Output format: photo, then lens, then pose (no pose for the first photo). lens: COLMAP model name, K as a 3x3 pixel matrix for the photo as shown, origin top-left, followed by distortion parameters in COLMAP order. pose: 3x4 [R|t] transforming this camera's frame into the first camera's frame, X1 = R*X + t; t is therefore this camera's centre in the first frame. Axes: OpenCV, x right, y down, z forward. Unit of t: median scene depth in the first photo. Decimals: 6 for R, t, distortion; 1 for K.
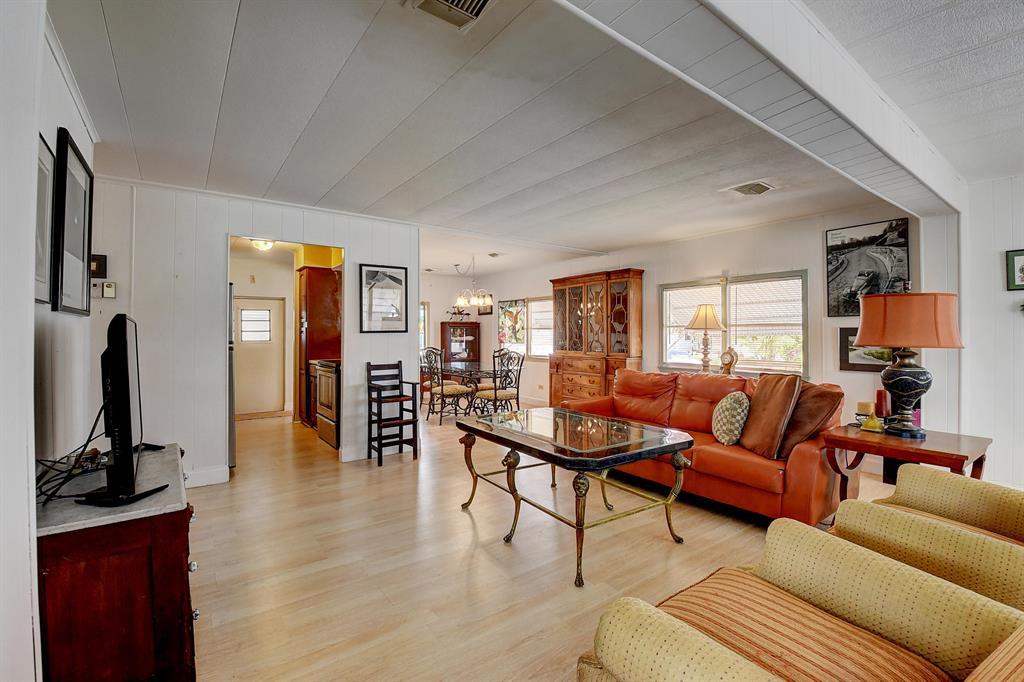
lens RADIAL K [[449.6, 0, 508.3], [0, 449.6, 329.7], [0, 0, 1]] dist [0.022020, -0.034811]
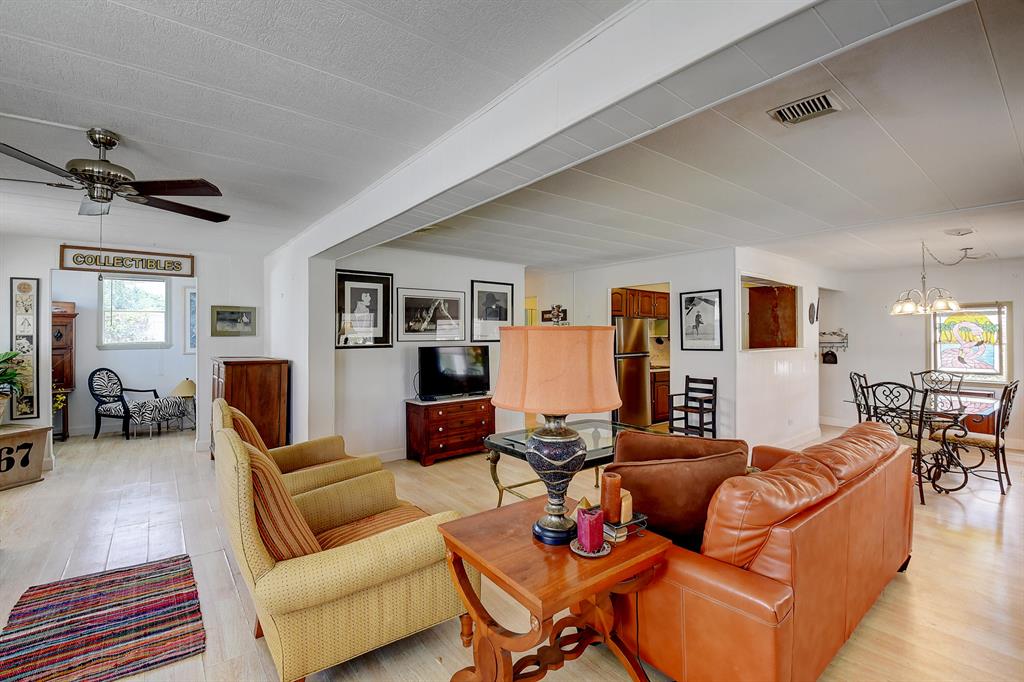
lens RADIAL K [[456.3, 0, 507.3], [0, 456.3, 328.7], [0, 0, 1]] dist [-0.028687, -0.000873]
pose [[0.027870, -0.009984, -0.999562, 0.682029], [0.007149, 0.999927, -0.009788, -0.033128], [0.999586, -0.006873, 0.027939, 0.395261]]
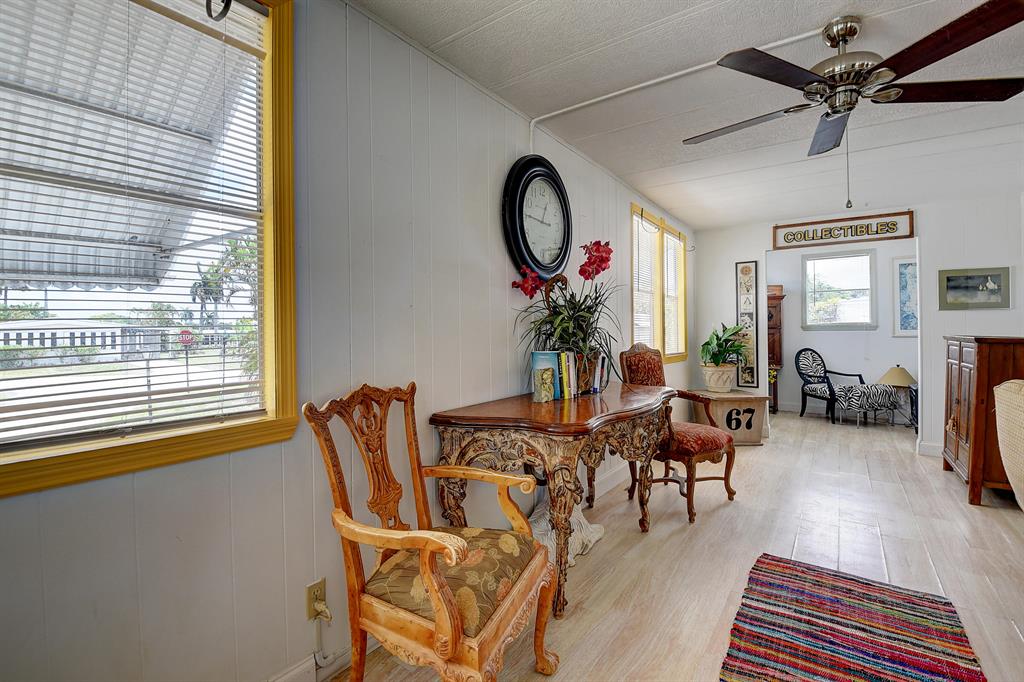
lens RADIAL K [[455.3, 0, 510.7], [0, 455.3, 329.0], [0, 0, 1]] dist [0.010457, -0.023236]
pose [[-0.952608, 0.005800, -0.304146, 0.597712], [0.007821, 0.999955, -0.005427, 0.001166], [0.304101, -0.007549, -0.952610, 0.275104]]
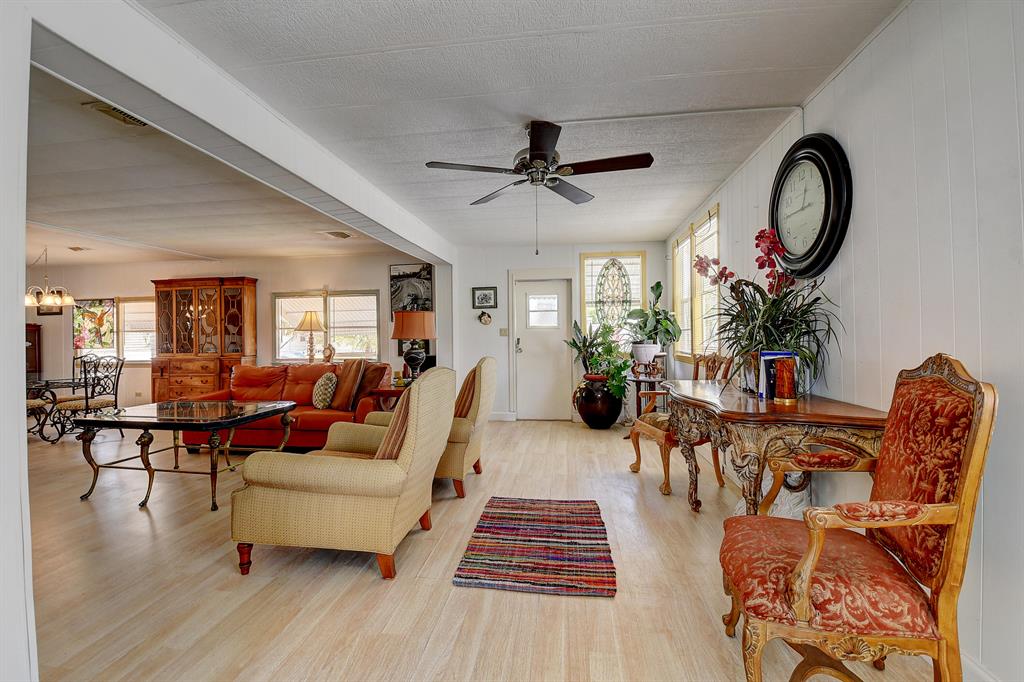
lens RADIAL K [[449.6, 0, 508.3], [0, 449.6, 329.7], [0, 0, 1]] dist [0.022020, -0.034811]
pose [[0.694020, -0.008005, 0.719911, -0.085964], [0.009047, 0.999956, 0.002397, -0.001366], [-0.719899, 0.004850, 0.694062, -0.261923]]
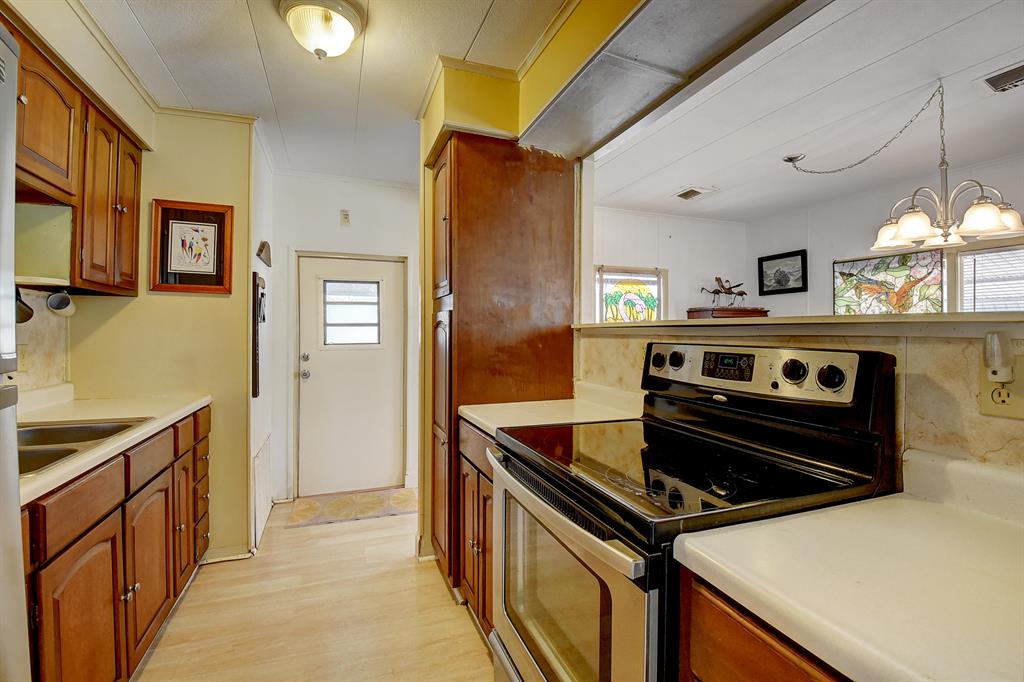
lens RADIAL K [[449.6, 0, 508.3], [0, 449.6, 329.7], [0, 0, 1]] dist [0.022020, -0.034811]
pose [[0.964137, 0.003542, -0.265381, -0.332286], [-0.003442, 0.999994, 0.000839, 0.010537], [0.265383, 0.000105, 0.964143, 0.718753]]
